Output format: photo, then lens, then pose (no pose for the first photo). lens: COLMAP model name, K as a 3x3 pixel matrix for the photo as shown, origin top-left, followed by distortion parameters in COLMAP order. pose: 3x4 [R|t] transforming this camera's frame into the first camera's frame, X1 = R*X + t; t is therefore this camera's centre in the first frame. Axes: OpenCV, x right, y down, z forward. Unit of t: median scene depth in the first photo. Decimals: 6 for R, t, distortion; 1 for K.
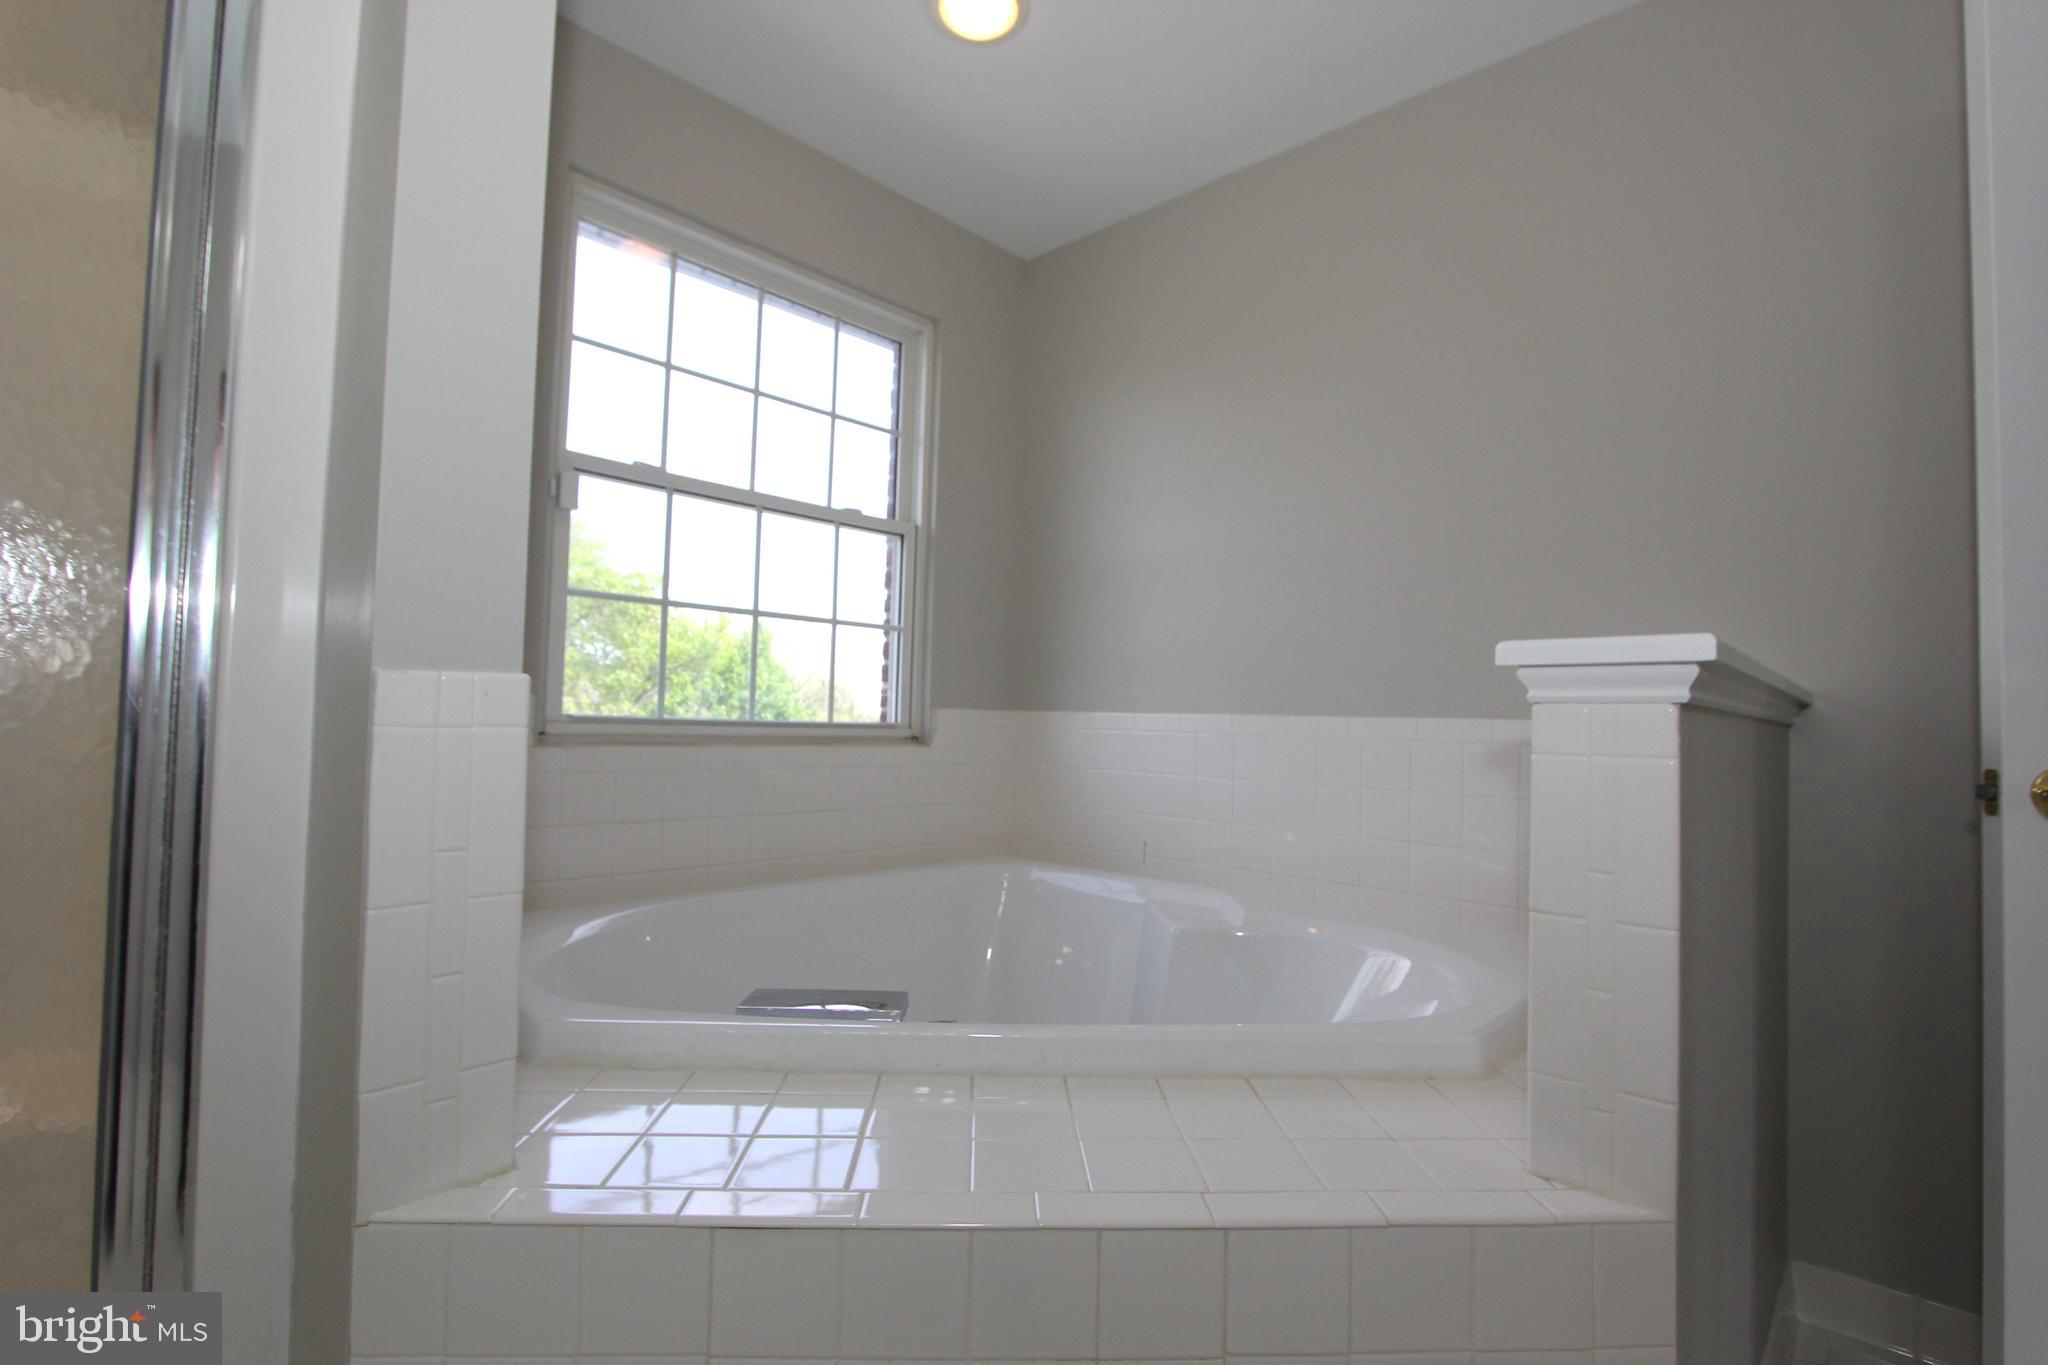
lens RADIAL K [[968.7, 0, 1020.2], [0, 968.7, 687.3], [0, 0, 1]] dist [-0.020241, 0.000824]
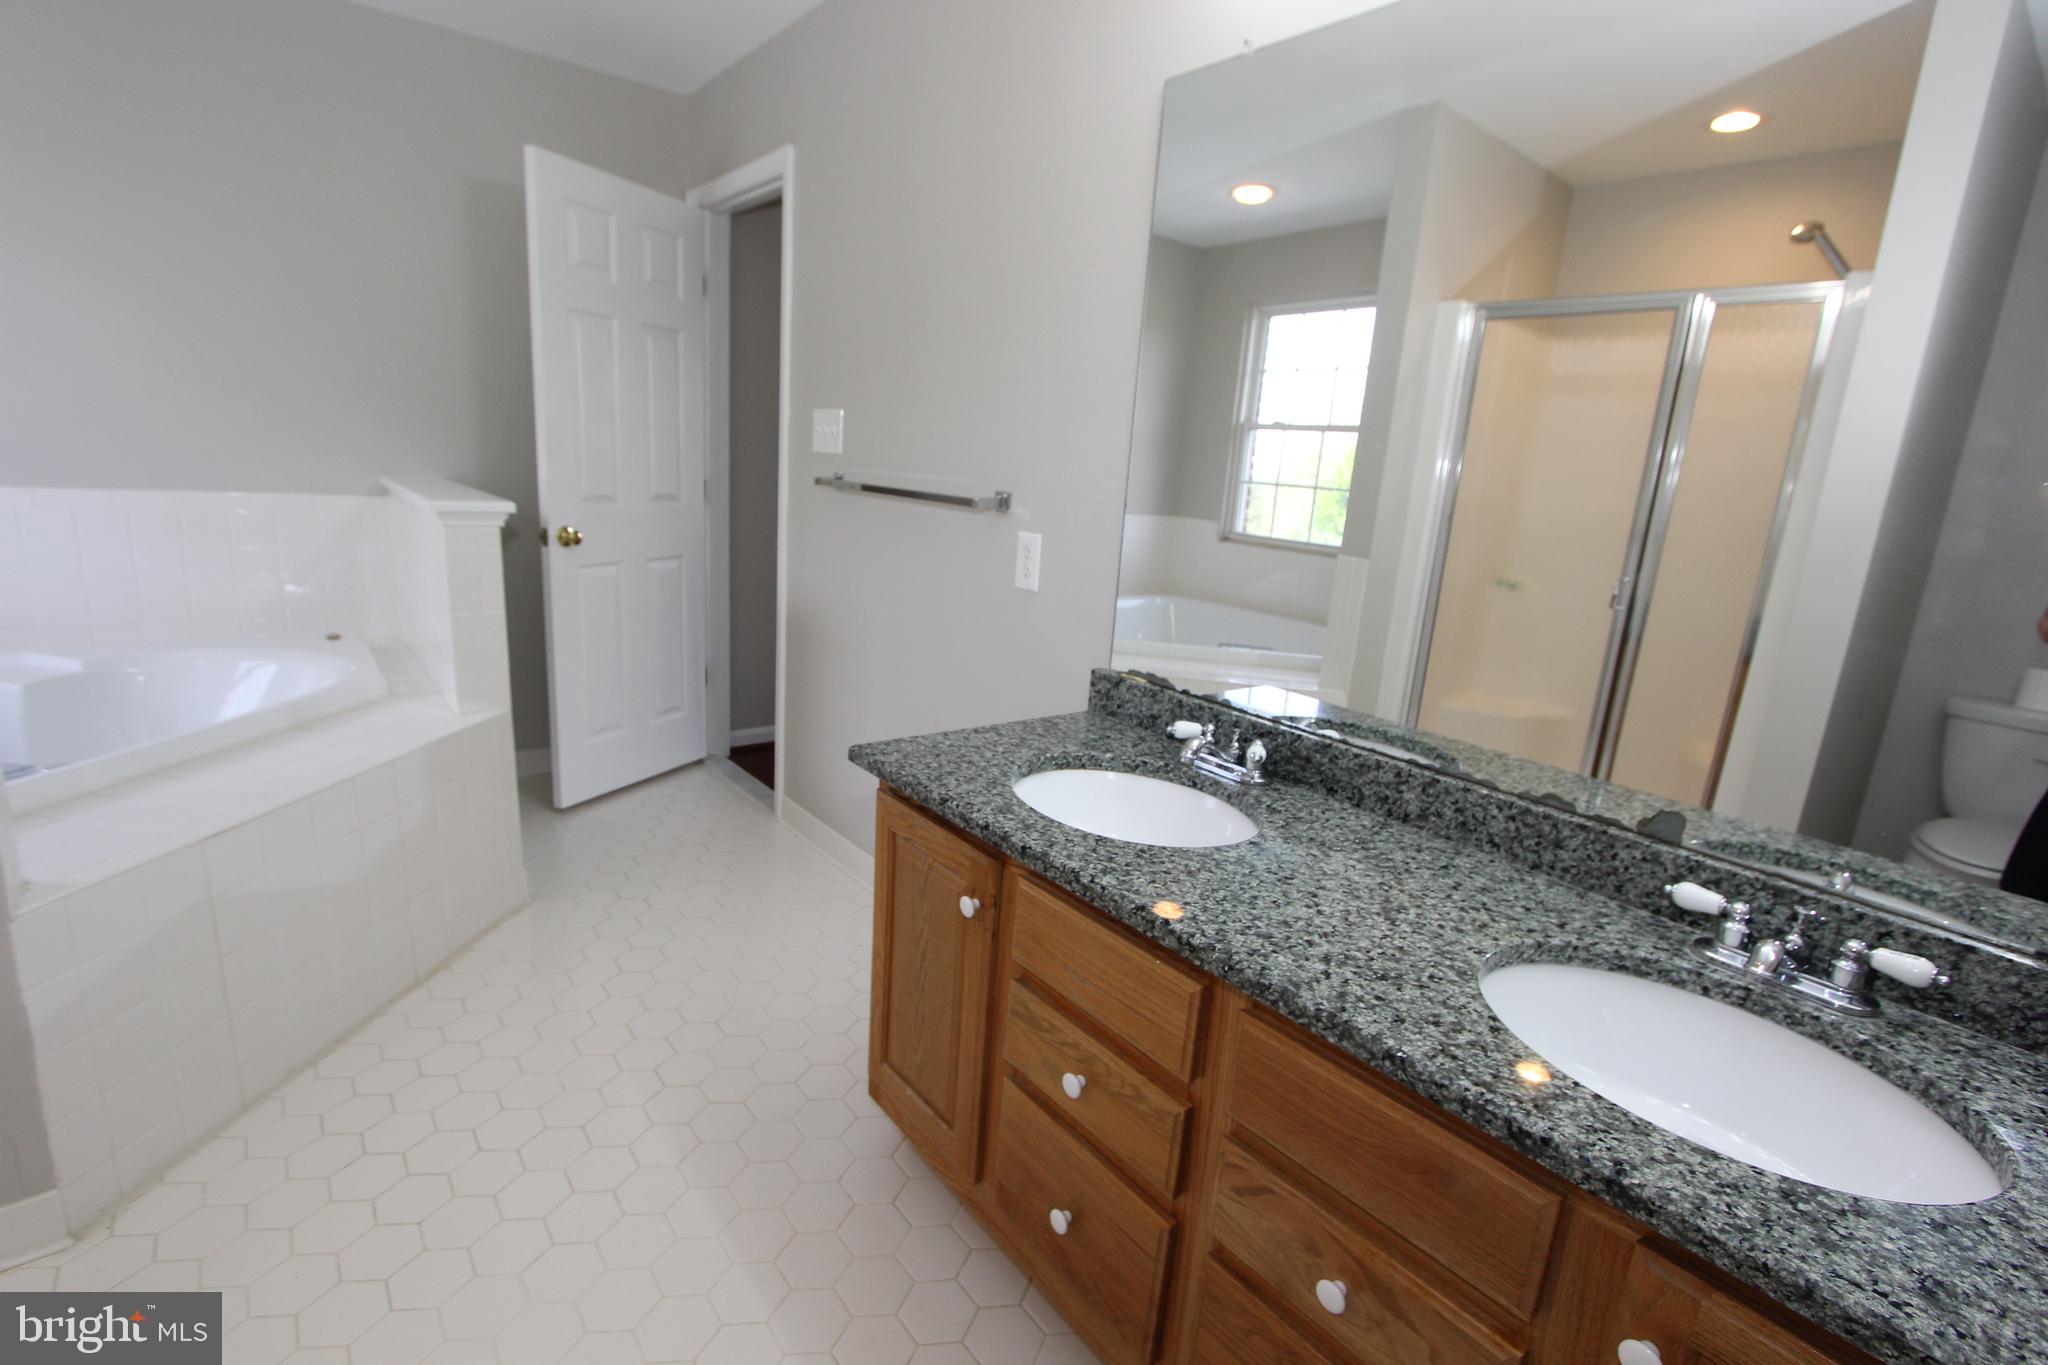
lens RADIAL K [[968.7, 0, 1020.2], [0, 968.7, 687.3], [0, 0, 1]] dist [-0.020241, 0.000824]
pose [[0.186630, -0.242801, 0.951954, -1.233728], [-0.074816, 0.962653, 0.260197, -0.258953], [-0.979577, -0.119783, 0.161495, -0.669736]]
